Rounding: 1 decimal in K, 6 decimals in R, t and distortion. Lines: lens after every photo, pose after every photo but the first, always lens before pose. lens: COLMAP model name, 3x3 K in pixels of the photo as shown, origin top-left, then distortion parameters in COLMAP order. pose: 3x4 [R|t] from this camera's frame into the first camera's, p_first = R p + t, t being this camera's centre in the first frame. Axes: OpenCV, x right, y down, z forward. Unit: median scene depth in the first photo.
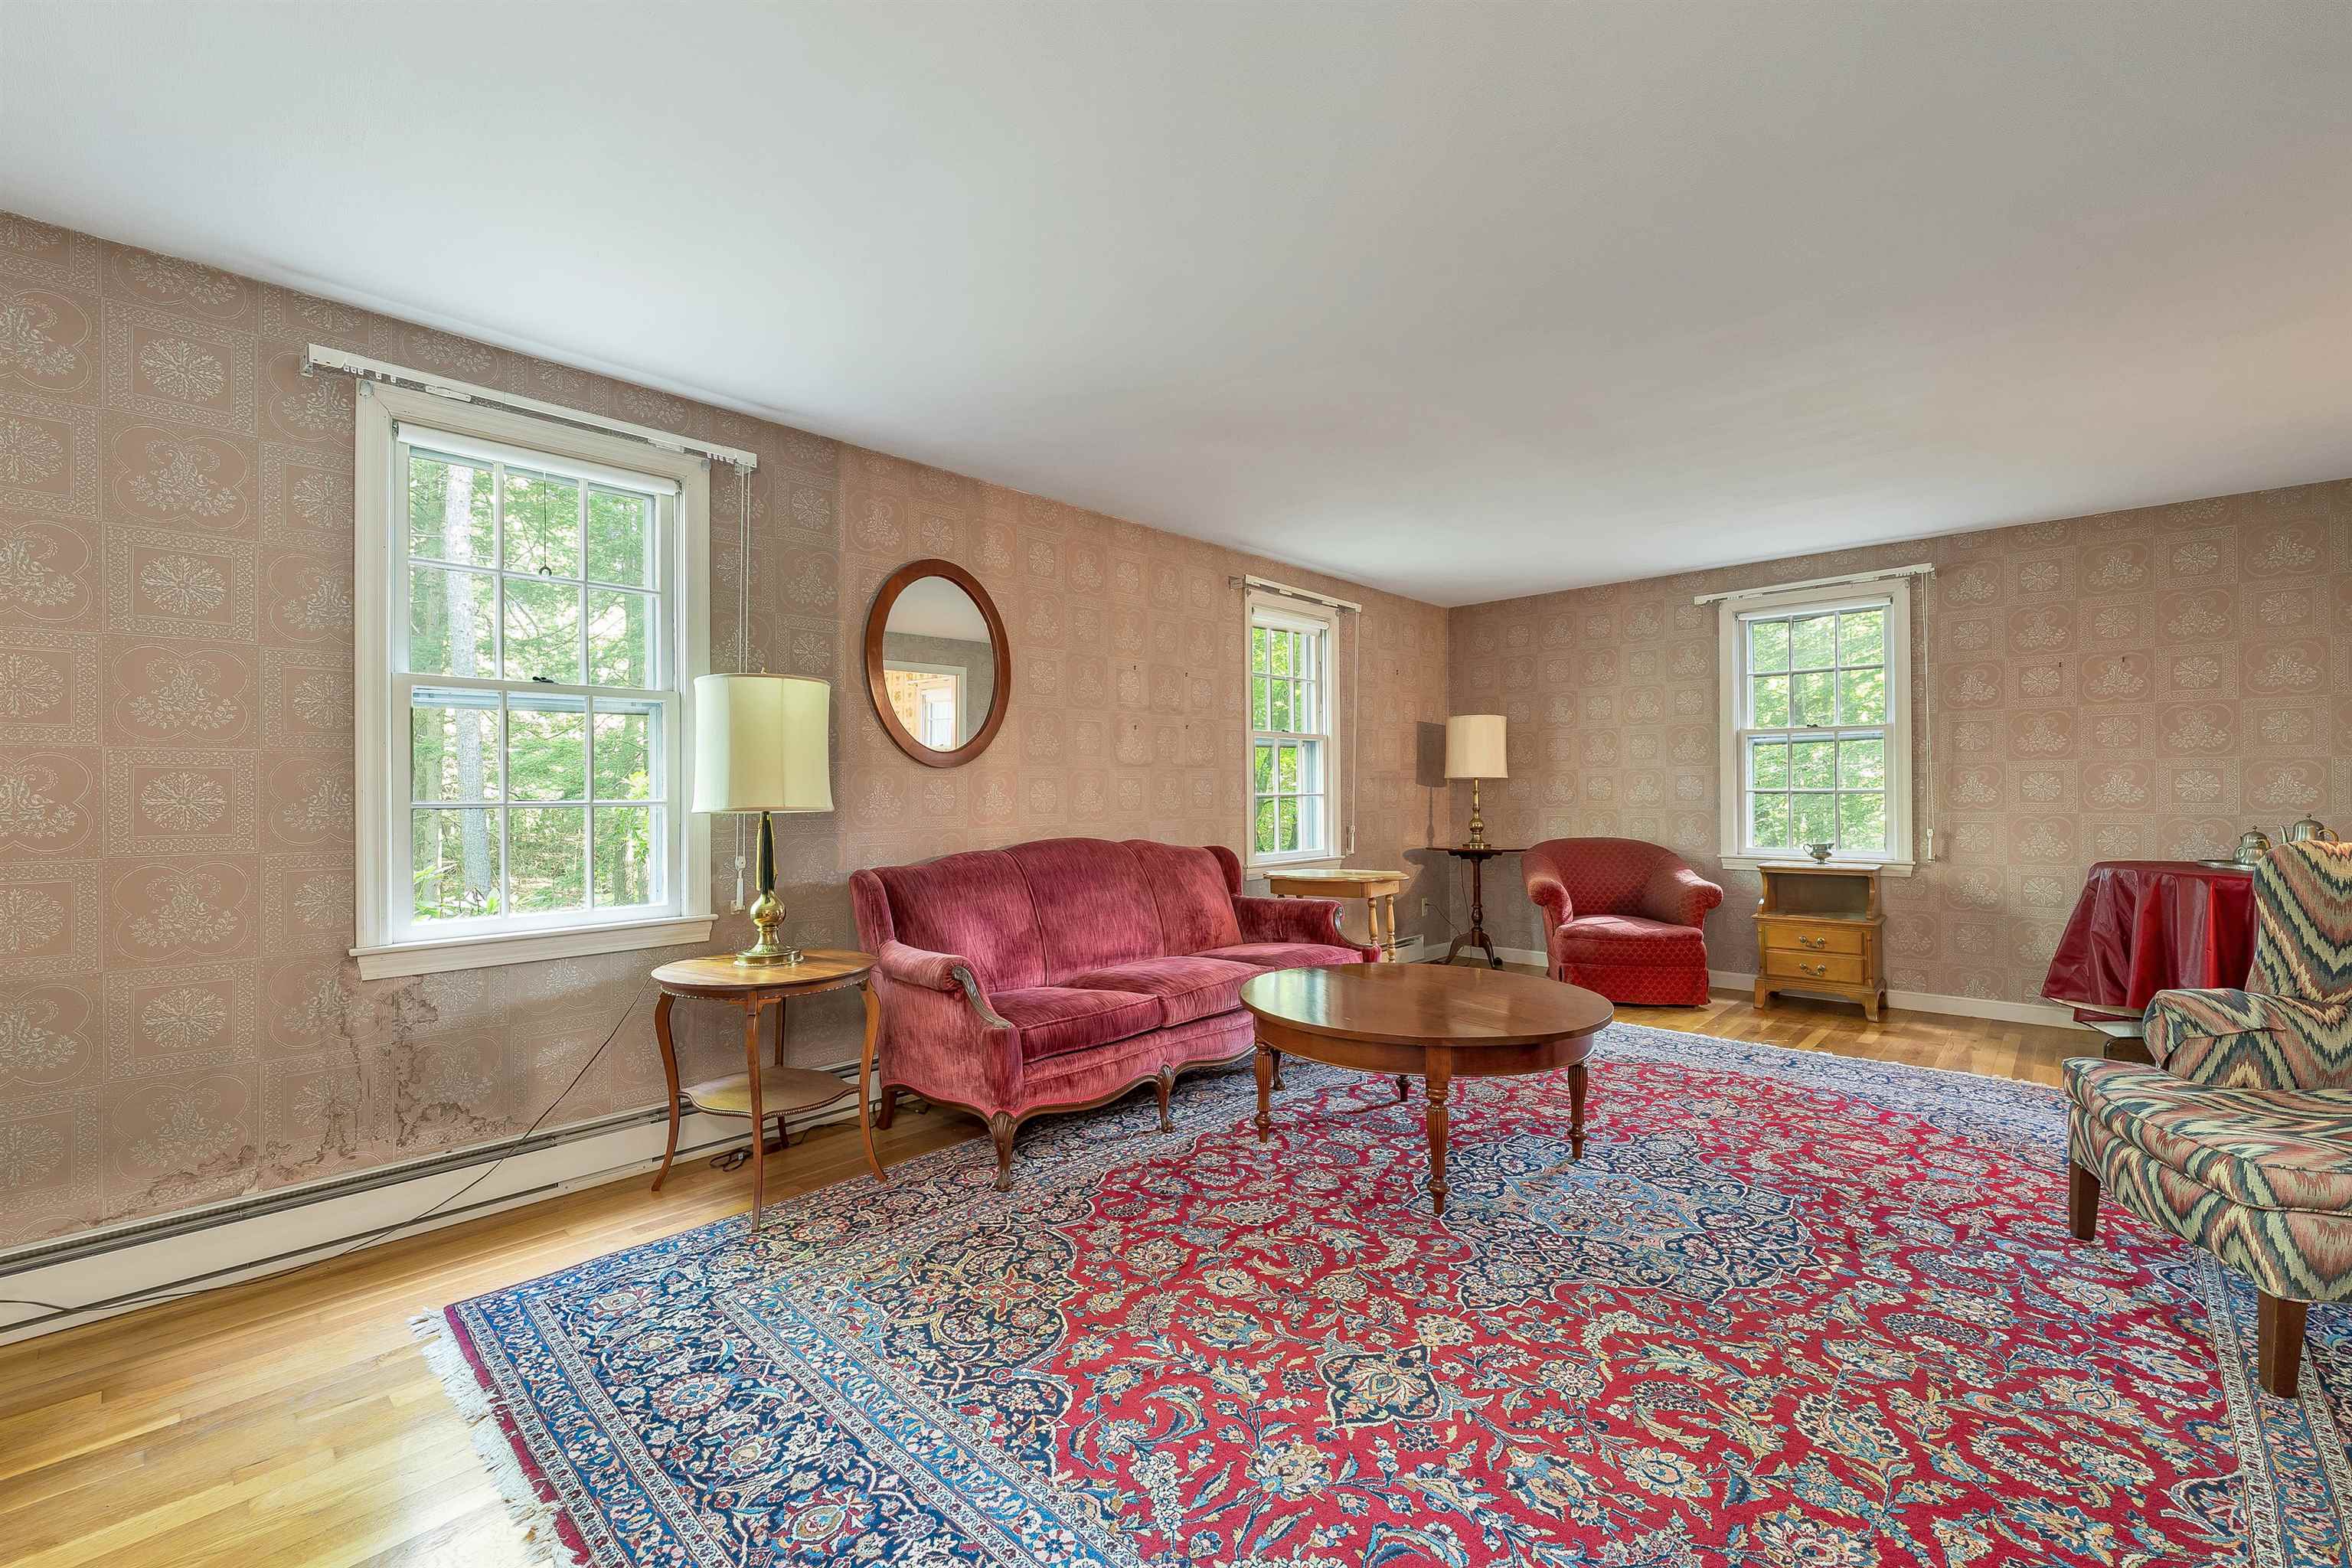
lens RADIAL K [[971.5, 0, 1176.0], [0, 971.5, 784.0], [0, 0, 1]] dist [0.001935, -0.000096]
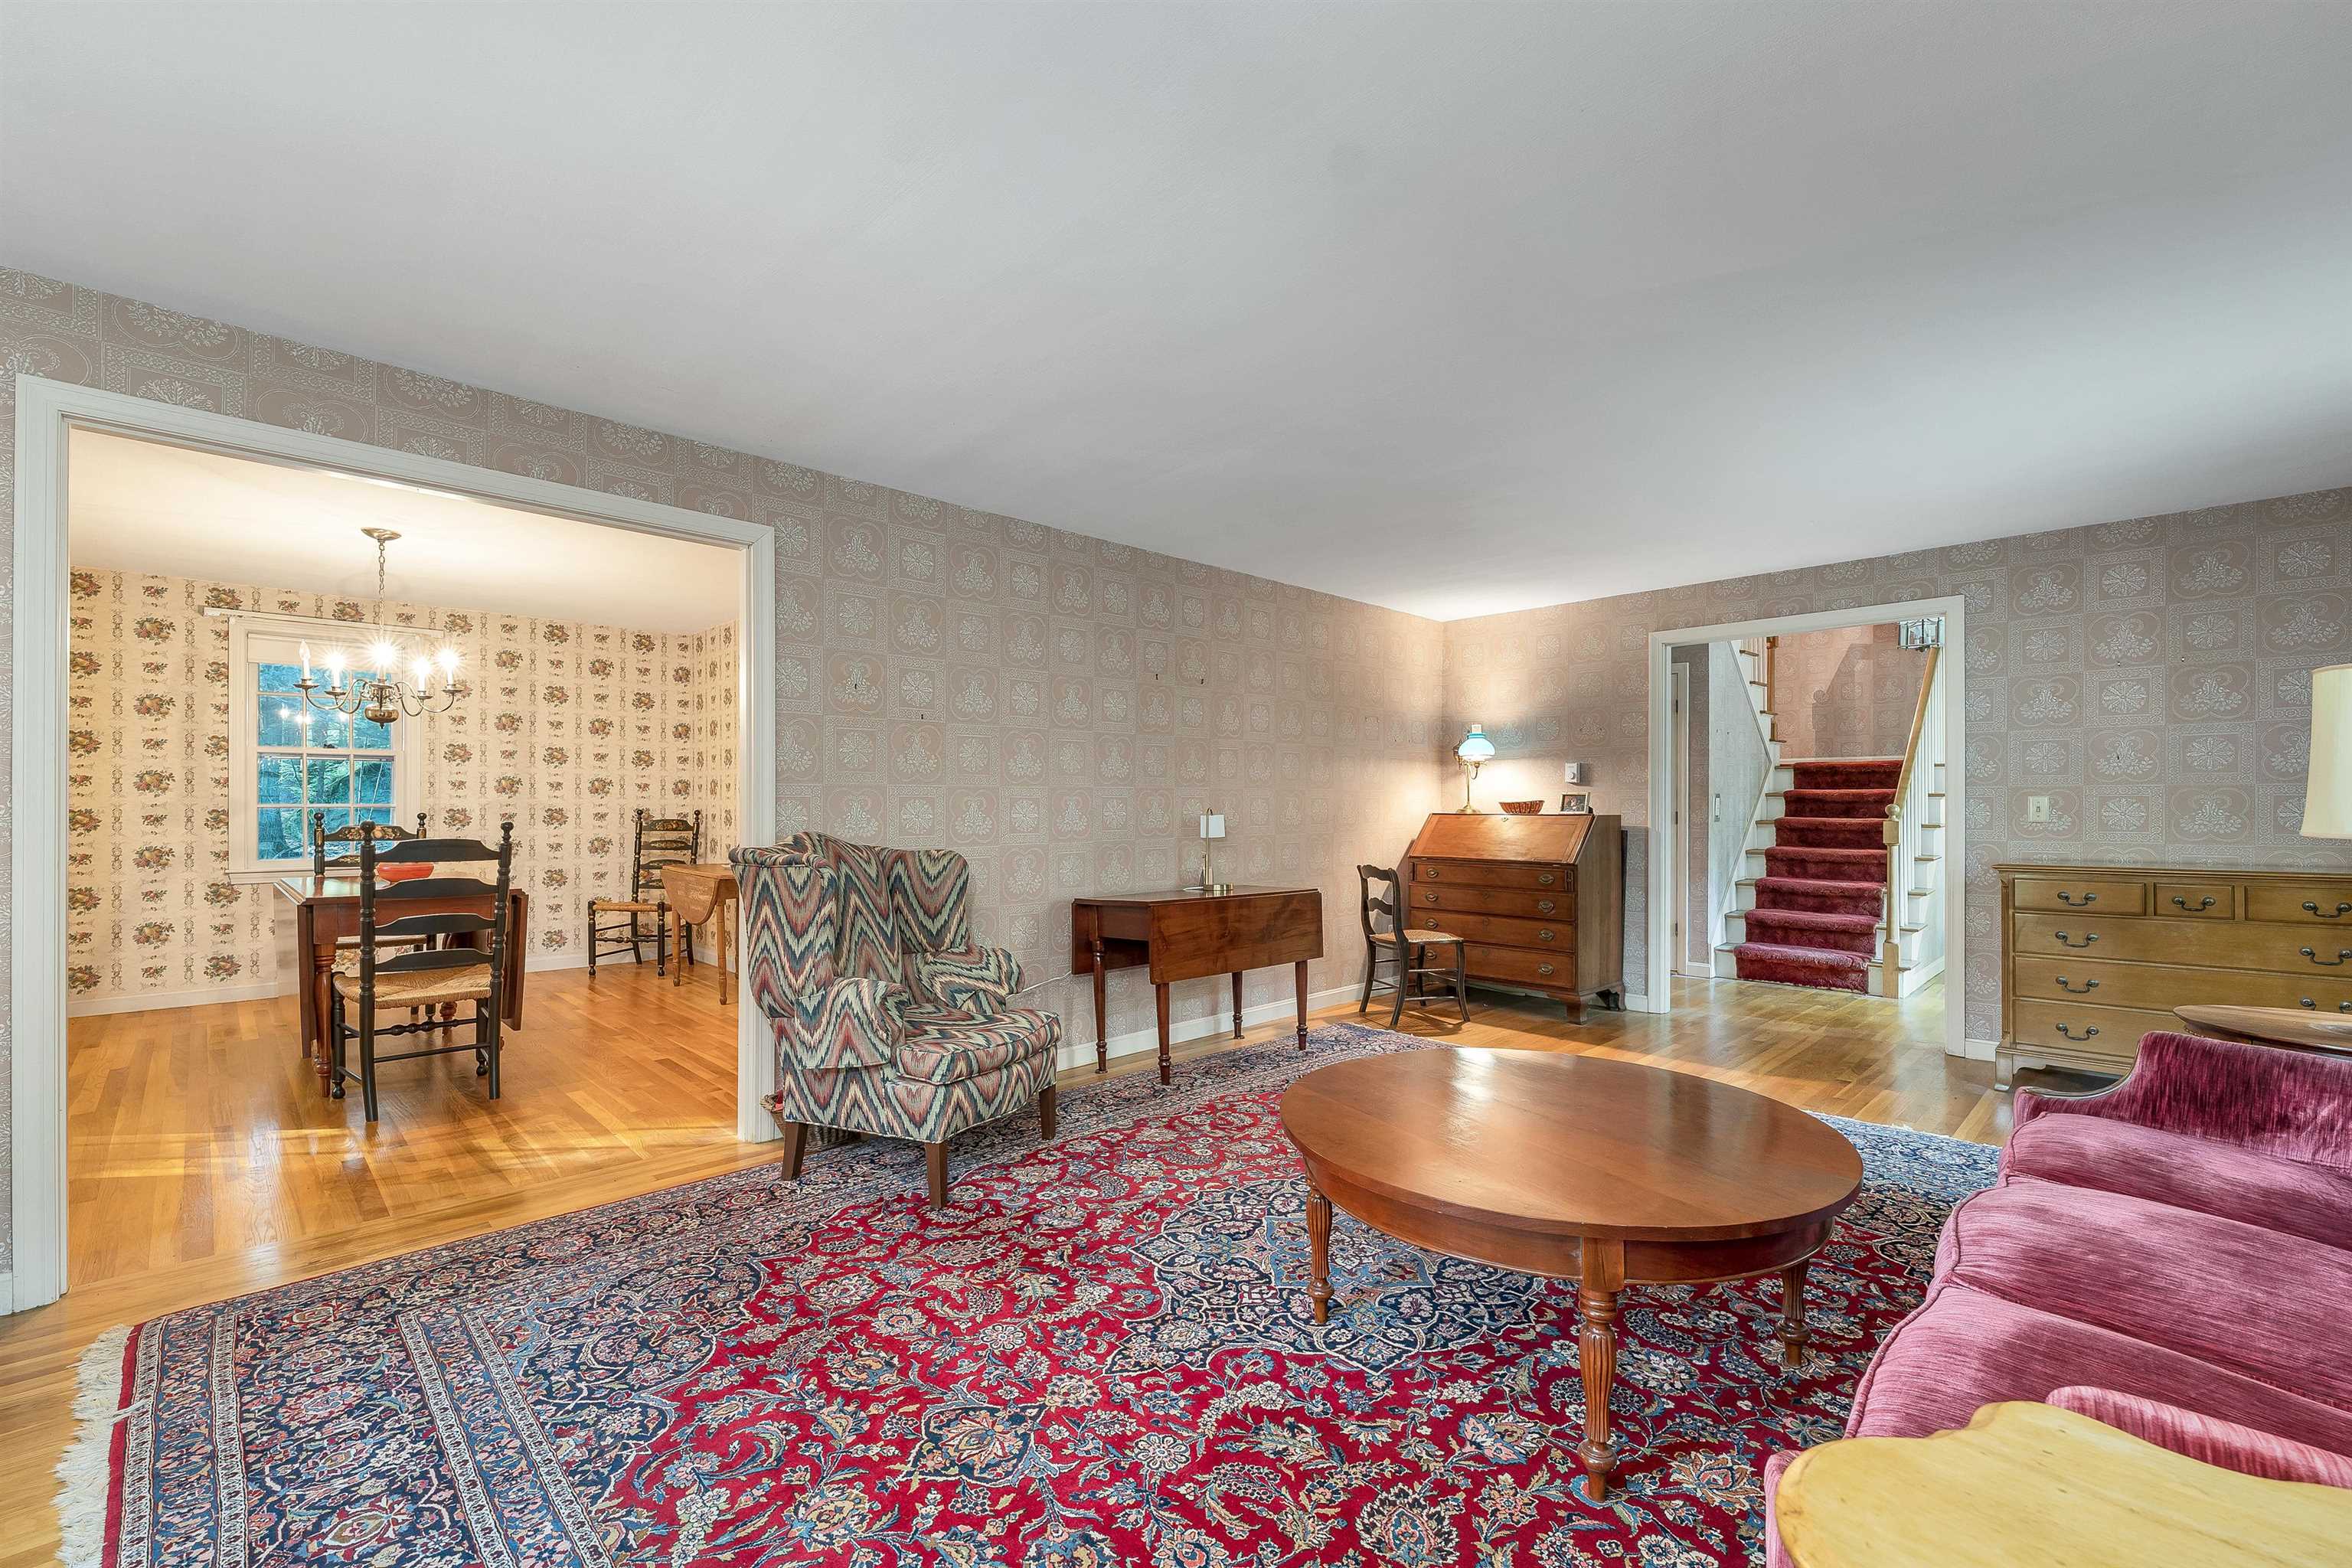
lens RADIAL K [[995.0, 0, 1175.6], [0, 995.0, 816.5], [0, 0, 1]] dist [-0.000957, -0.000471]
pose [[-0.998820, 0.002882, 0.048488, 0.604296], [0.003133, 0.999982, 0.005109, 0.004103], [-0.048473, 0.005255, -0.998811, 2.177726]]
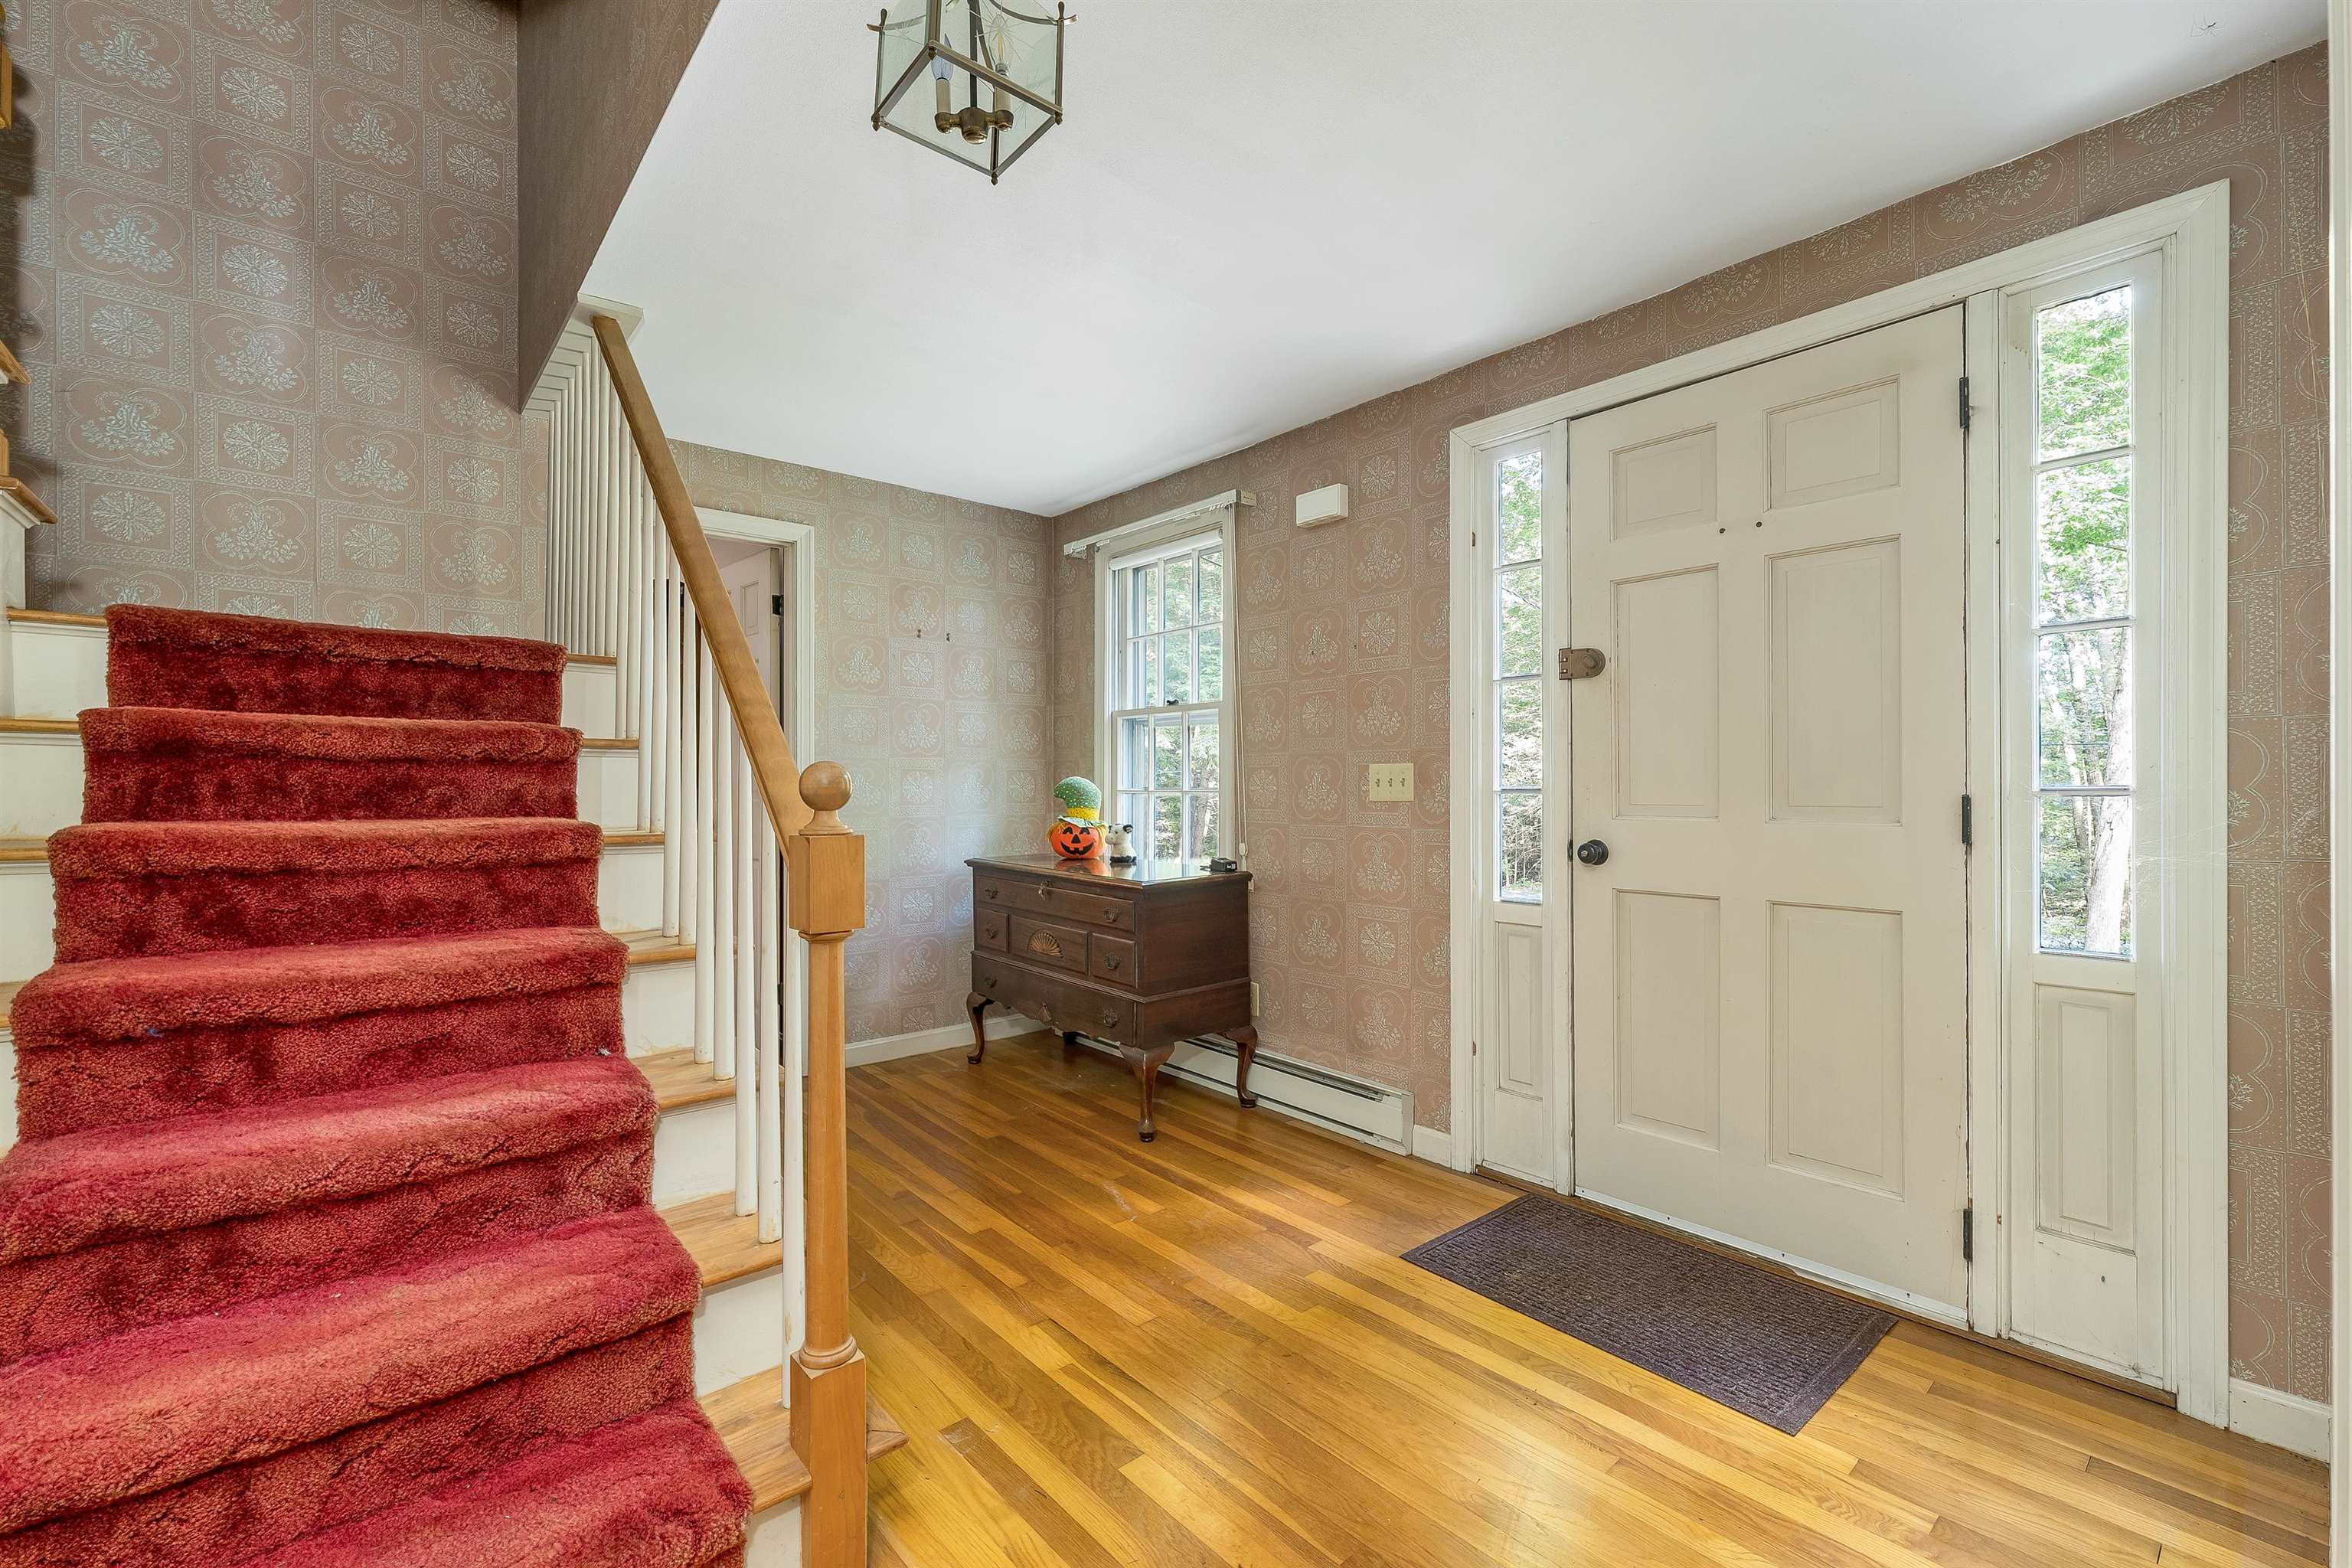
lens RADIAL K [[971.5, 0, 1176.0], [0, 971.5, 784.0], [0, 0, 1]] dist [0.001935, -0.000096]
pose [[-0.109701, 0.004224, -0.993956, -0.539917], [0.002680, 0.999989, 0.003953, -0.000050], [0.993961, -0.002230, -0.109711, -0.169254]]
